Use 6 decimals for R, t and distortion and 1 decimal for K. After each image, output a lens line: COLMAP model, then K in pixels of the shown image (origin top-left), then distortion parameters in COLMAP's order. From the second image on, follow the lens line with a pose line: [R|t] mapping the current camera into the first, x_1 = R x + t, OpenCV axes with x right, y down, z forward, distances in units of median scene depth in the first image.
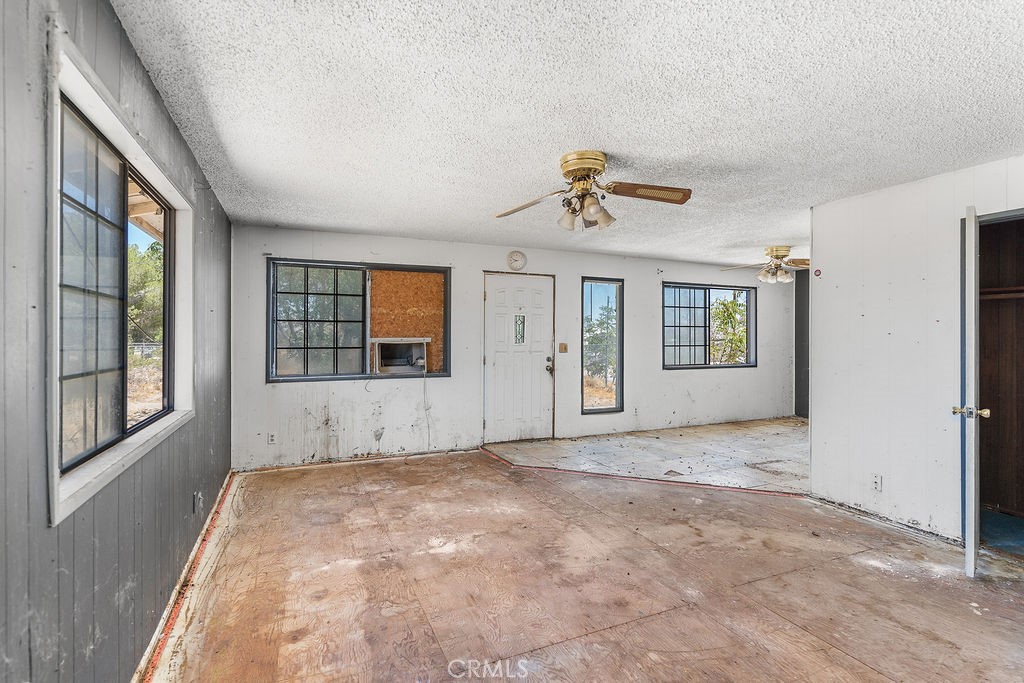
lens RADIAL K [[494.3, 0, 509.8], [0, 494.3, 339.0], [0, 0, 1]] dist [-0.001622, 0.001363]
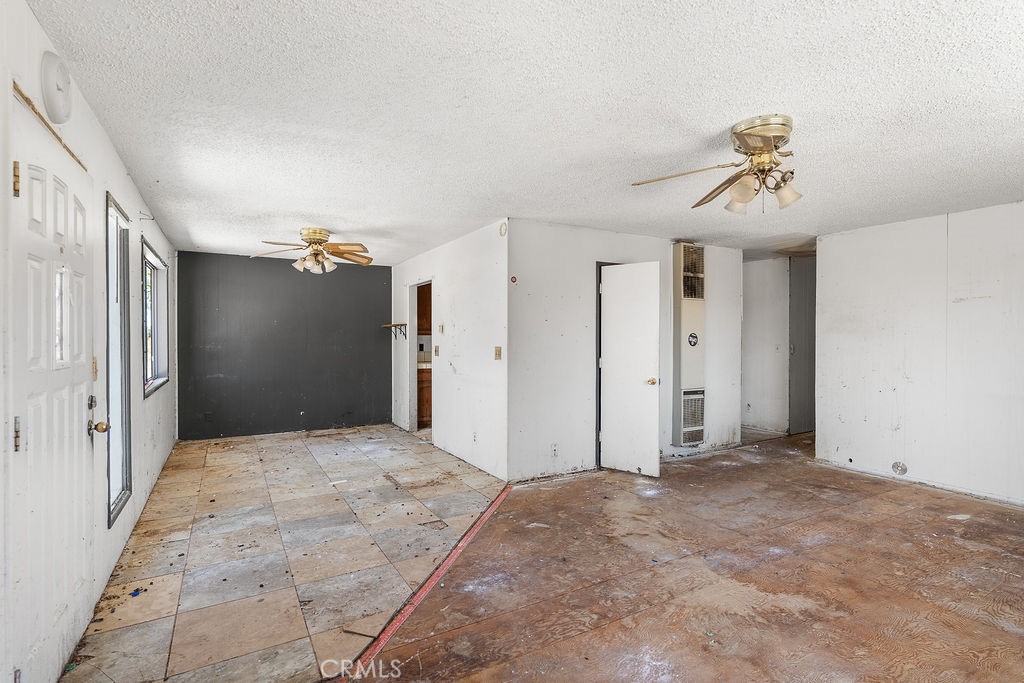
lens RADIAL K [[494.3, 0, 517.8], [0, 494.3, 339.2], [0, 0, 1]] dist [-0.001622, 0.001363]
pose [[-0.111891, -0.008128, 0.993687, -0.523285], [0.006392, 0.999940, 0.008899, -0.011405], [-0.993700, 0.007347, -0.111833, 1.223382]]
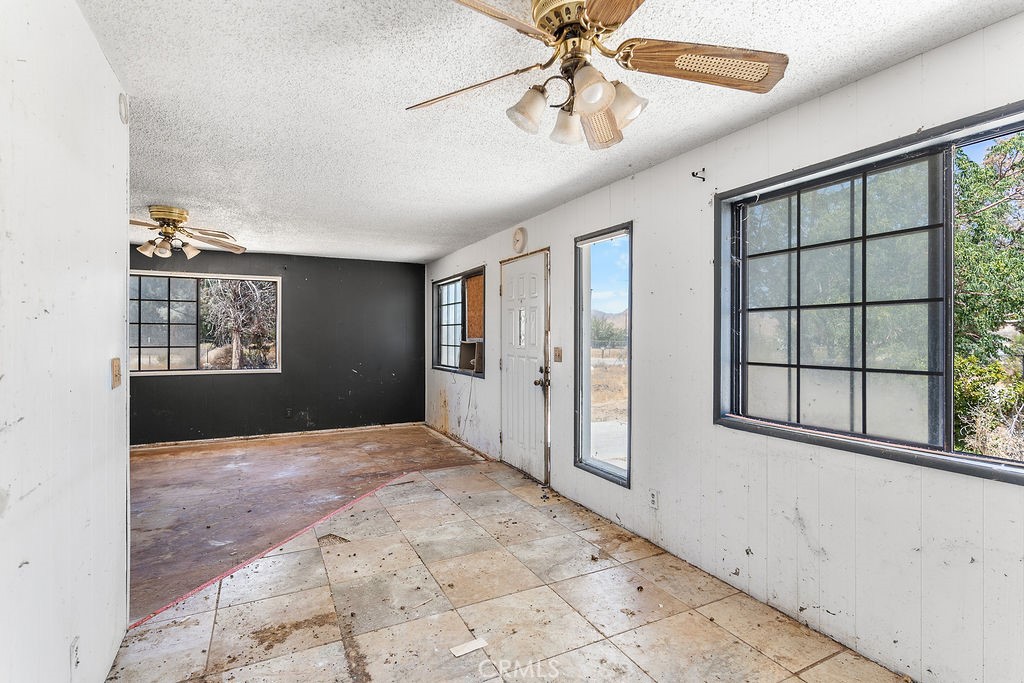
lens RADIAL K [[494.3, 0, 513.3], [0, 494.3, 335.1], [0, 0, 1]] dist [-0.001622, 0.001363]
pose [[0.050112, -0.003697, -0.998737, 1.297903], [-0.007395, 0.999964, -0.004072, -0.007821], [0.998716, 0.007590, 0.050083, 1.547586]]
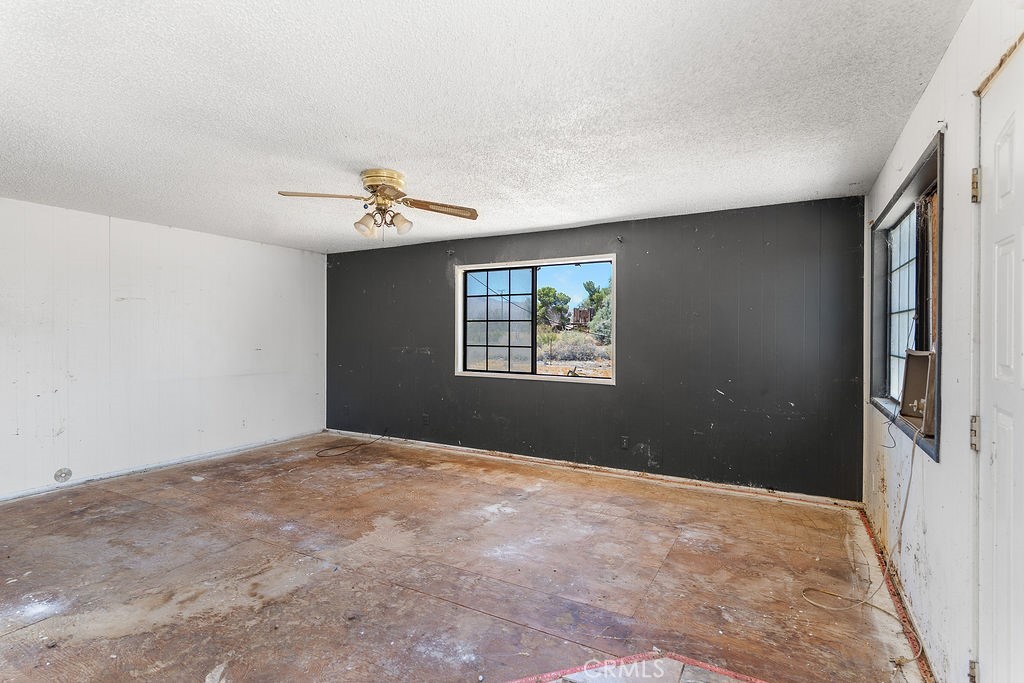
lens RADIAL K [[494.3, 0, 511.6], [0, 494.3, 343.0], [0, 0, 1]] dist [-0.001622, 0.001363]
pose [[-0.803649, 0.008265, -0.595046, 0.467429], [-0.008056, 0.999661, 0.024765, -0.013411], [0.595049, 0.024696, -0.803310, 1.676192]]
